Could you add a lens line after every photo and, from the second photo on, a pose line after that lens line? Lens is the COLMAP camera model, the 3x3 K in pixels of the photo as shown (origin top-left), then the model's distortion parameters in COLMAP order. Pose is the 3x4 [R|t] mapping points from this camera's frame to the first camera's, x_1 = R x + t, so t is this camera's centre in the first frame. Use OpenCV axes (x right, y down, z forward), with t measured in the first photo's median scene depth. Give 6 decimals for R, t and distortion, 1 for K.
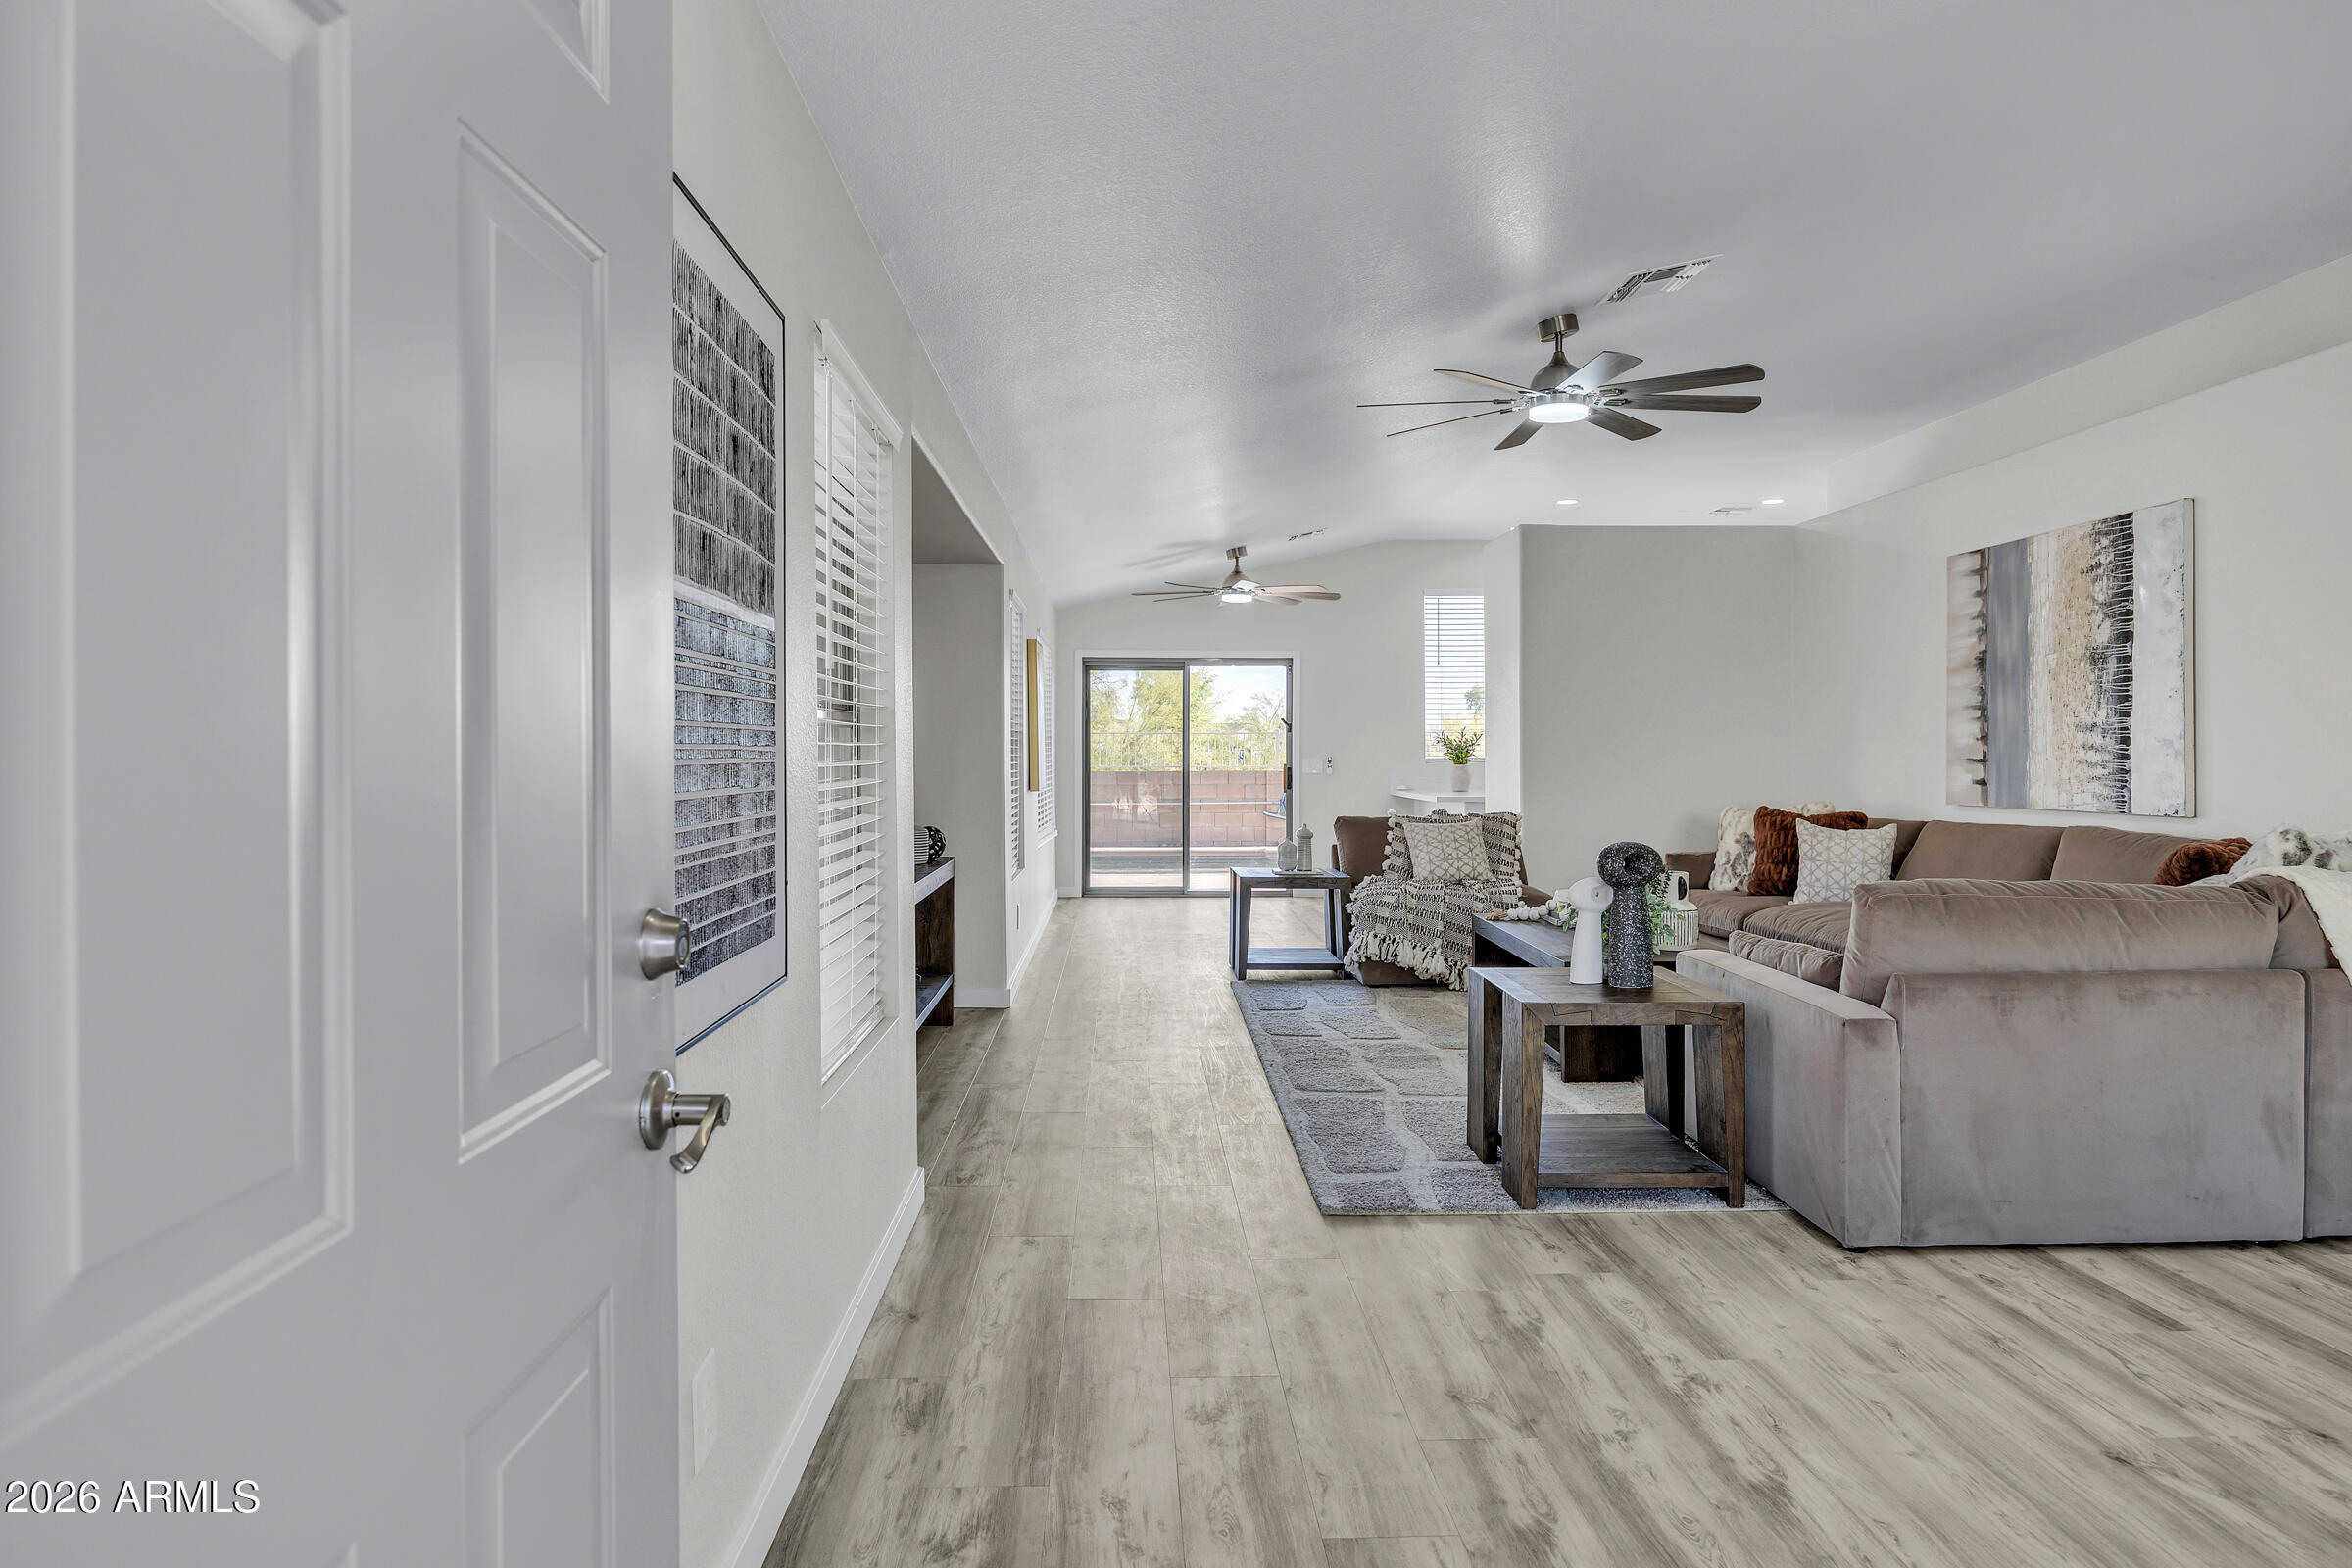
lens RADIAL K [[1392.1, 0, 1169.1], [0, 1392.1, 756.9], [0, 0, 1]] dist [-0.002872, -0.000964]
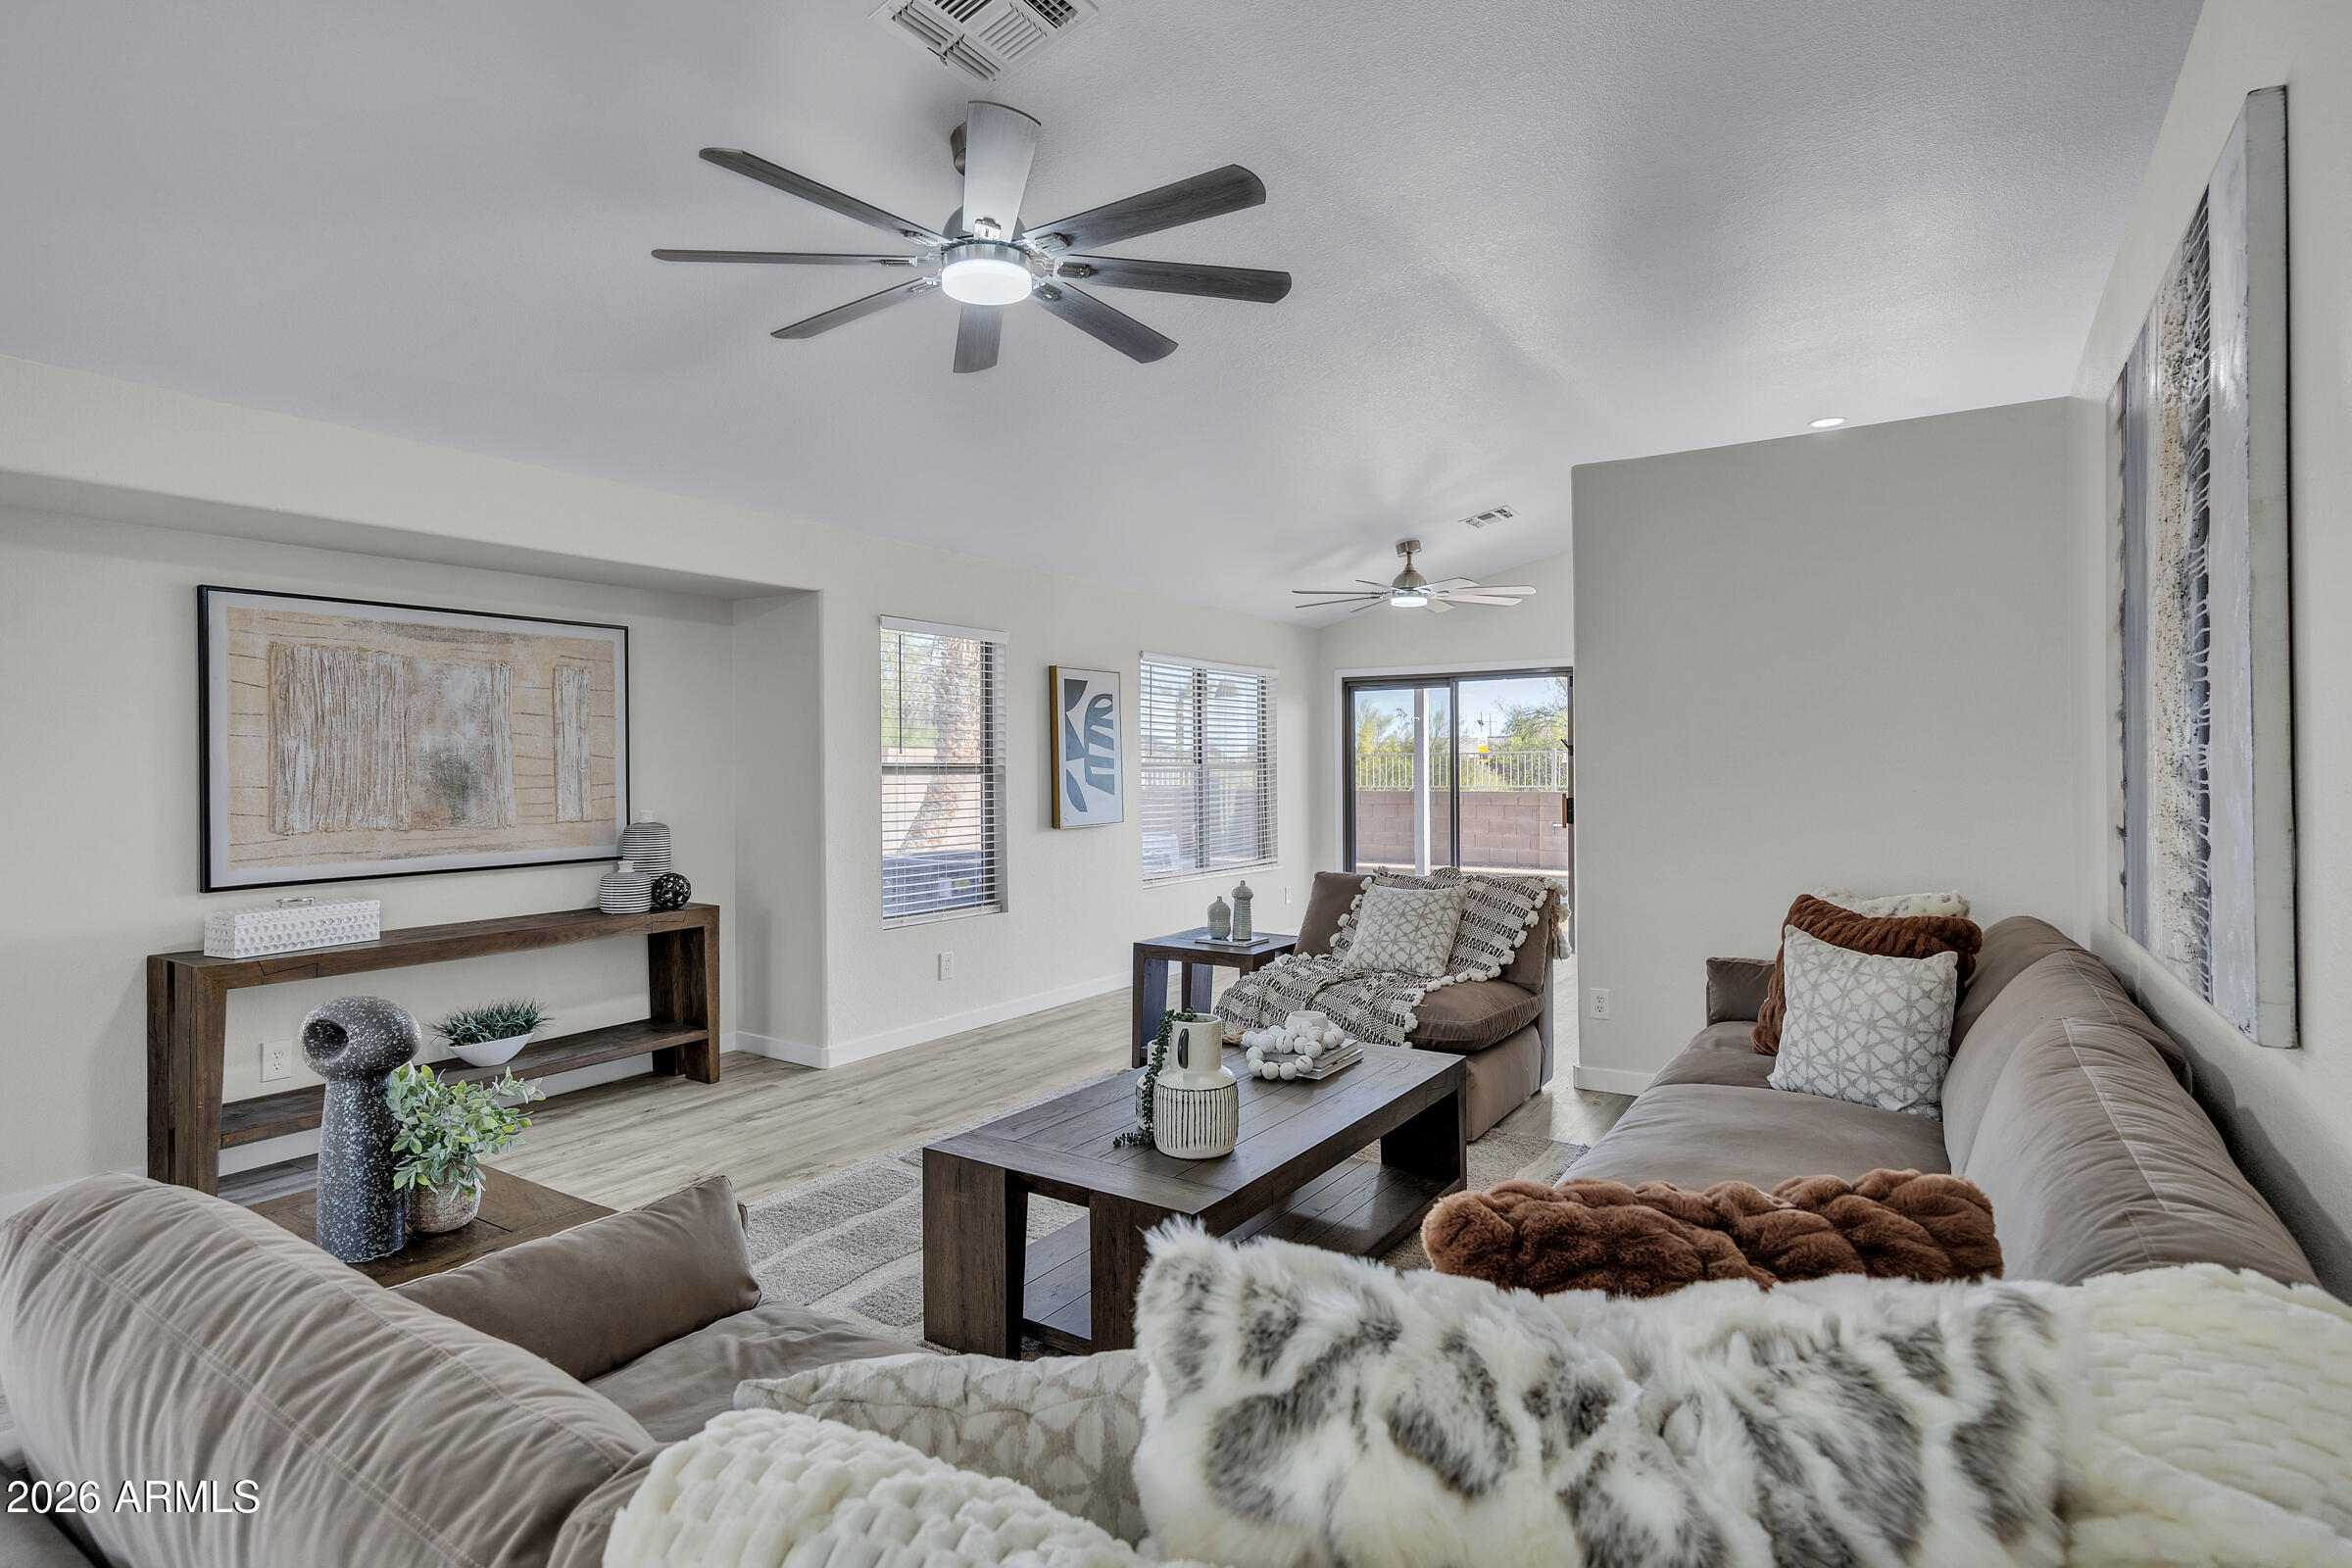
lens RADIAL K [[1198.7, 0, 1166.7], [0, 1198.7, 758.0], [0, 0, 1]] dist [-0.004940, -0.000666]
pose [[0.818331, -0.007031, -0.574705, 0.530942], [0.001997, 0.999954, -0.009391, -0.017934], [0.574744, 0.006537, 0.818307, 0.478678]]
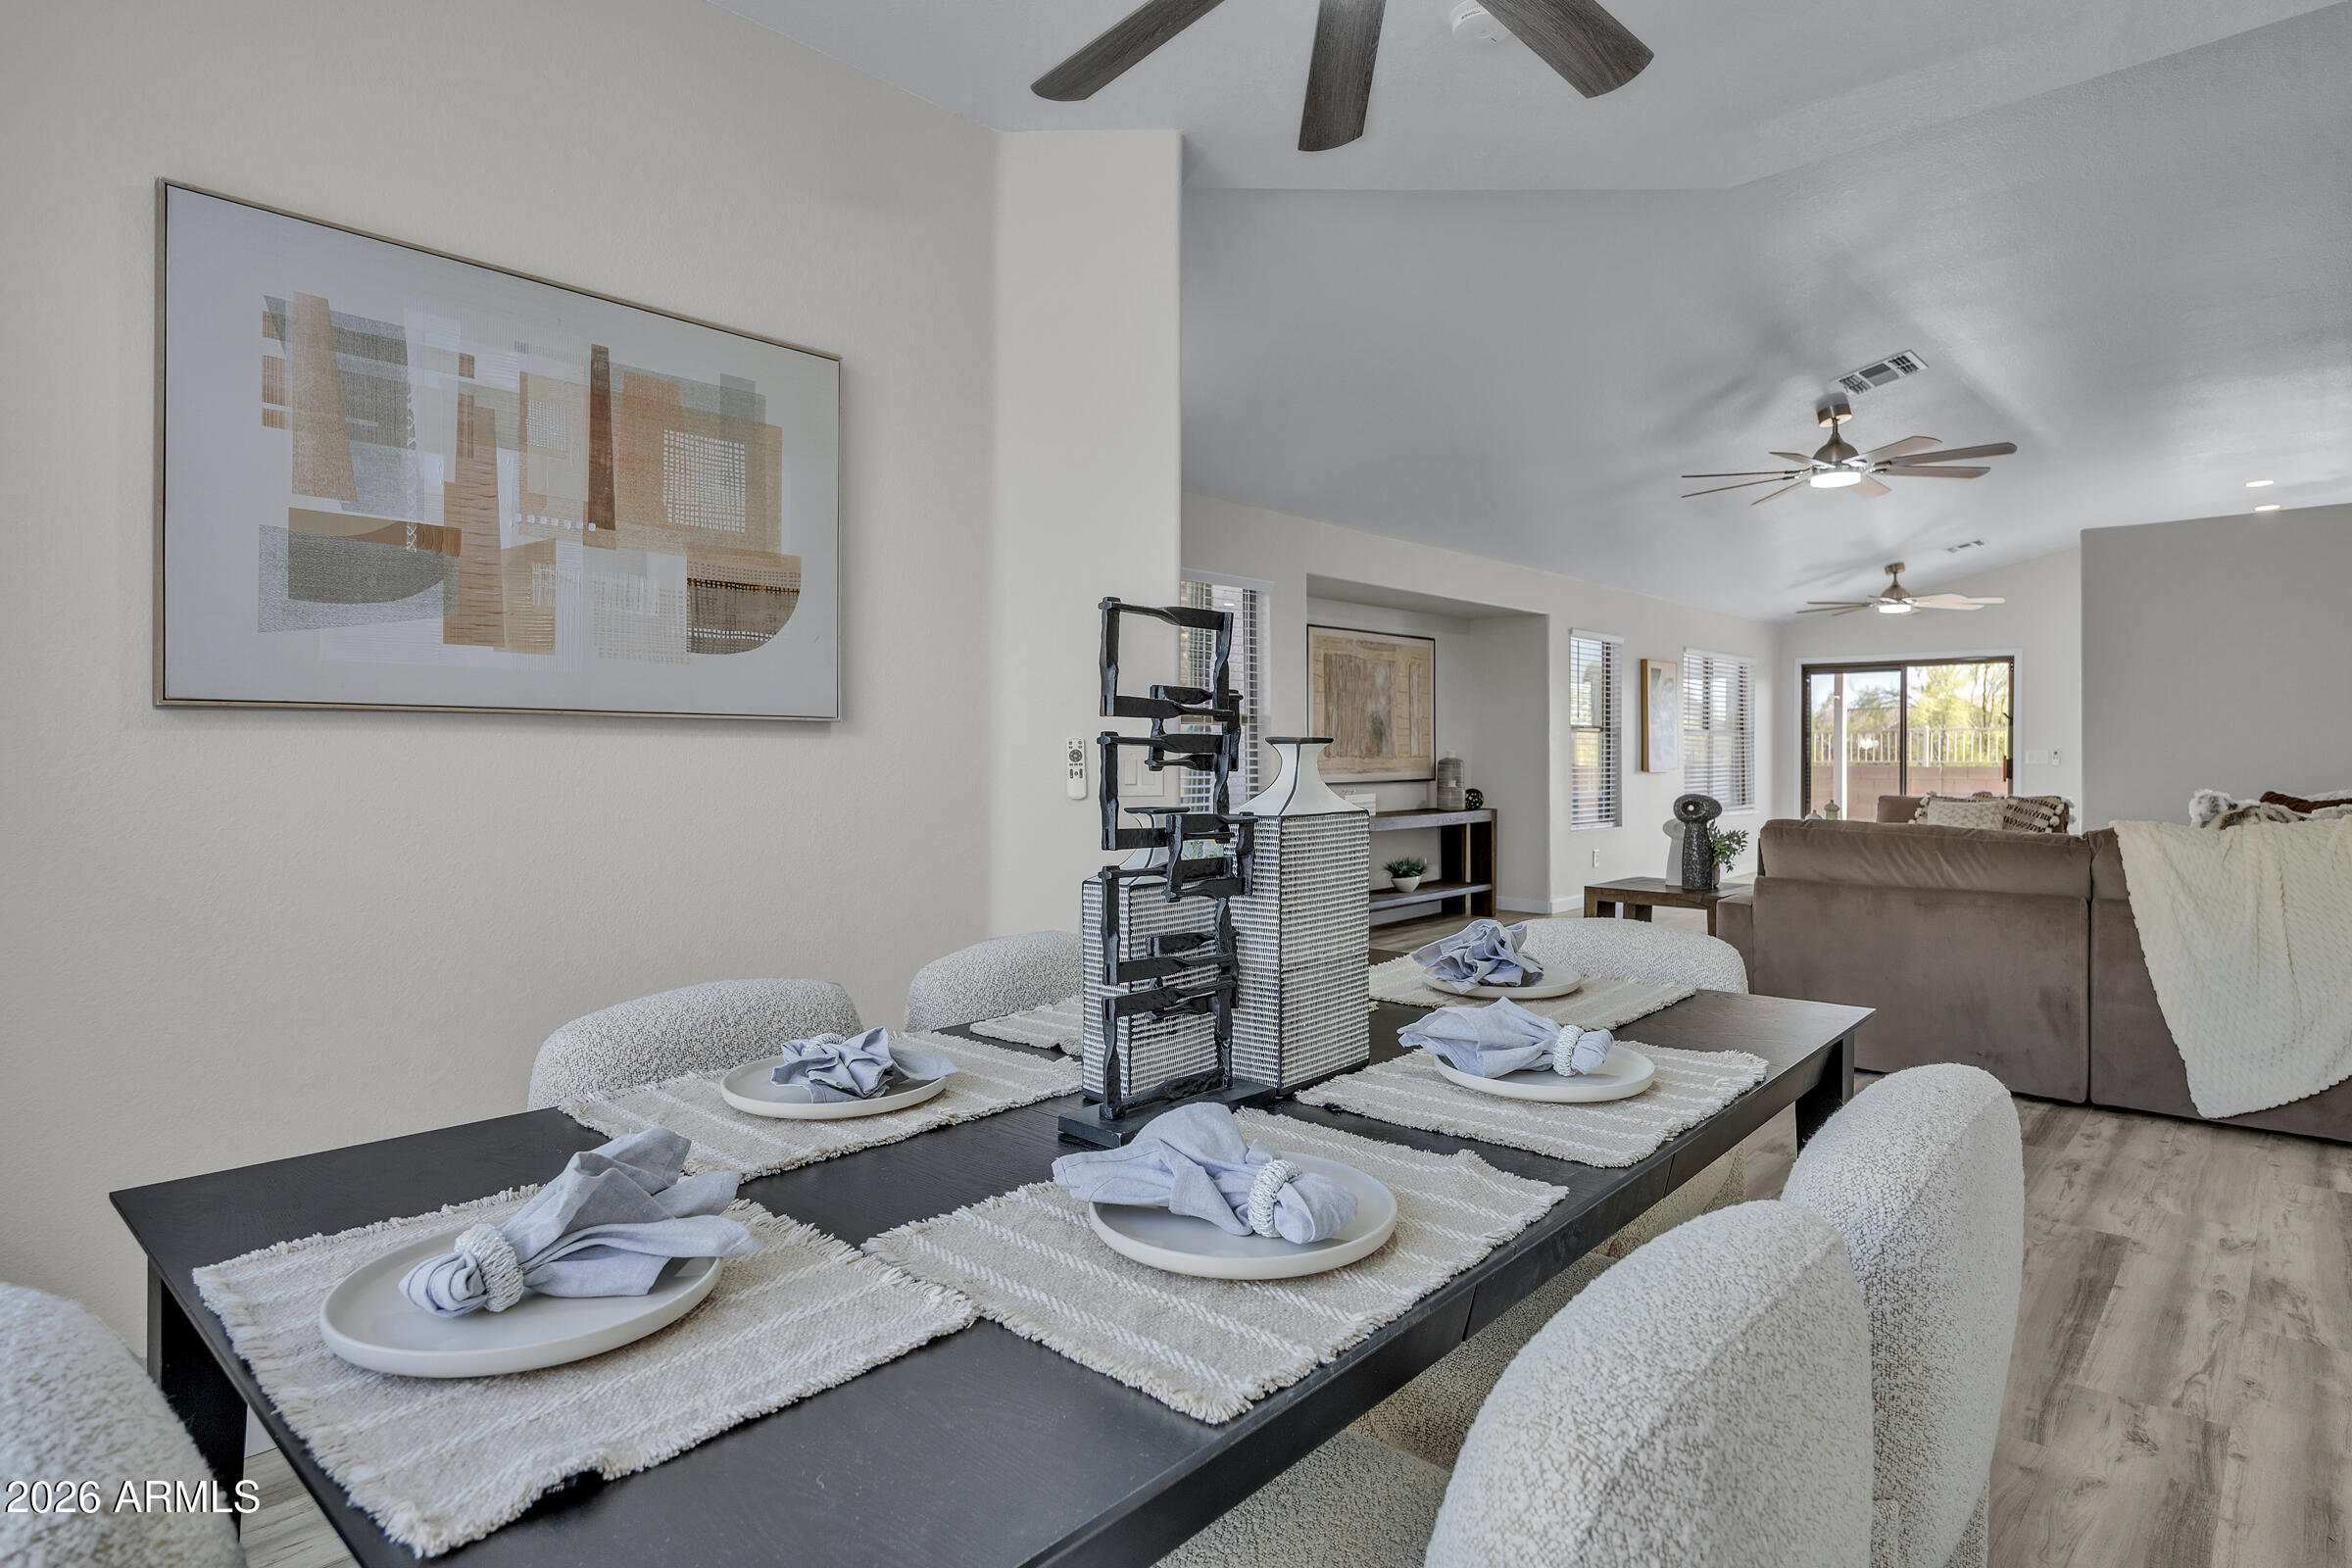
lens RADIAL K [[1275.6, 0, 1167.2], [0, 1275.6, 760.8], [0, 0, 1]] dist [0.000414, 0.000219]
pose [[0.710819, 0.009988, -0.703305, 0.550138], [-0.006802, 0.999950, 0.007325, 0.010480], [0.703343, -0.000423, 0.710851, -0.246239]]
